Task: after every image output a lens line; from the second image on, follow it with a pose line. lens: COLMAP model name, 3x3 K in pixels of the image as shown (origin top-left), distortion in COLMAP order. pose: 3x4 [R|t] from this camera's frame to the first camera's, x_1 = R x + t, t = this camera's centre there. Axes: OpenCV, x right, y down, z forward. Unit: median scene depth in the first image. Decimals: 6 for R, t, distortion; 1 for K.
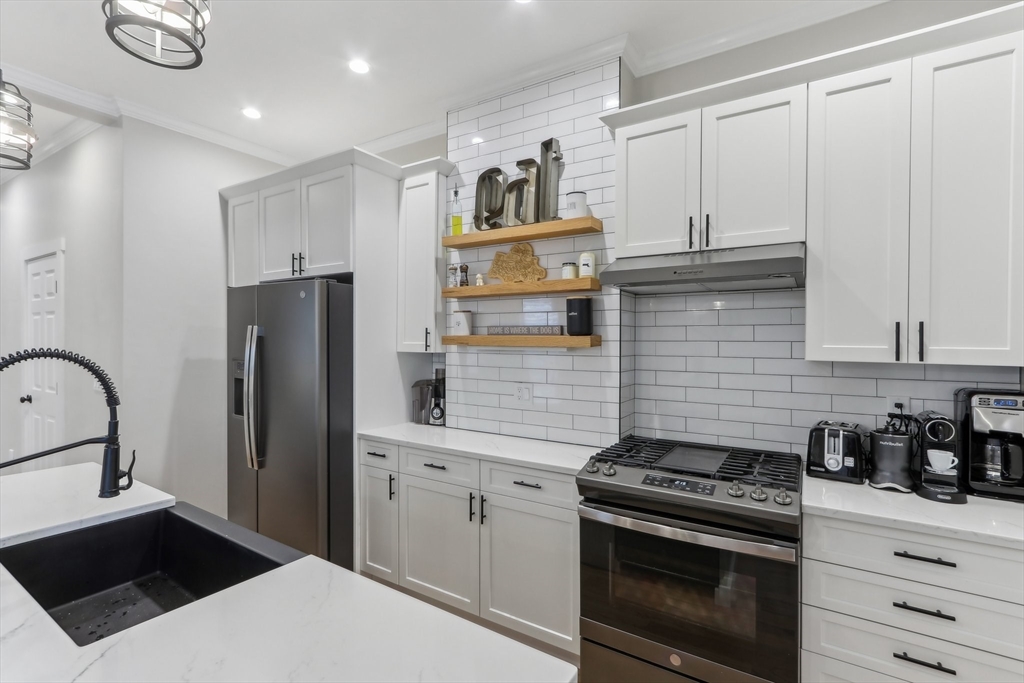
lens RADIAL K [[479.1, 0, 514.1], [0, 479.1, 348.3], [0, 0, 1]] dist [0.001099, 0.000072]
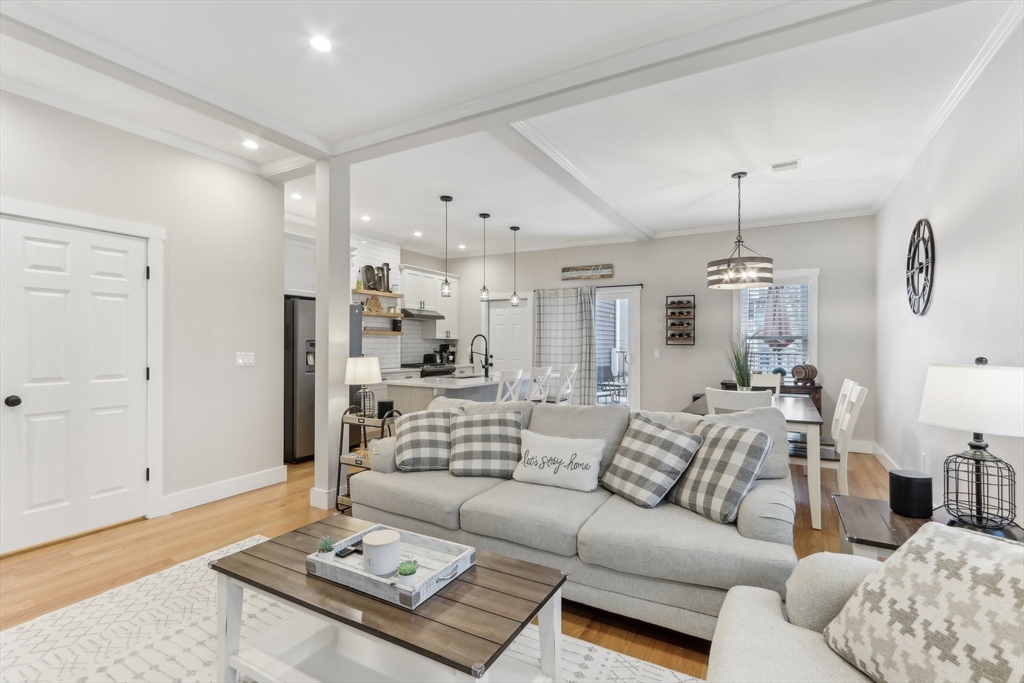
lens RADIAL K [[479.1, 0, 514.1], [0, 479.1, 348.3], [0, 0, 1]] dist [0.001099, 0.000072]
pose [[-0.051139, -0.019627, 0.998499, -2.798339], [0.007794, 0.999769, 0.020051, 0.022761], [-0.998661, 0.008808, -0.050974, 0.381382]]
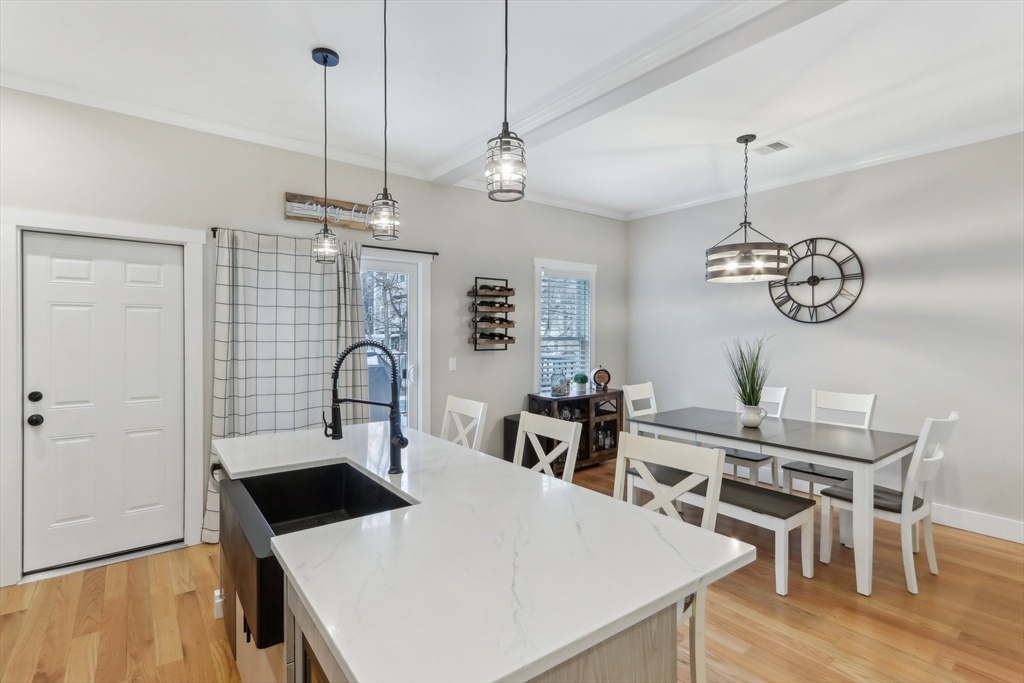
lens RADIAL K [[485.8, 0, 498.0], [0, 485.8, 335.3], [0, 0, 1]] dist [-0.003456, -0.000247]
pose [[-0.934992, -0.007658, 0.354586, -0.871975], [-0.002235, 0.999874, 0.015701, -0.019975], [-0.354662, 0.013888, -0.934891, 1.055902]]
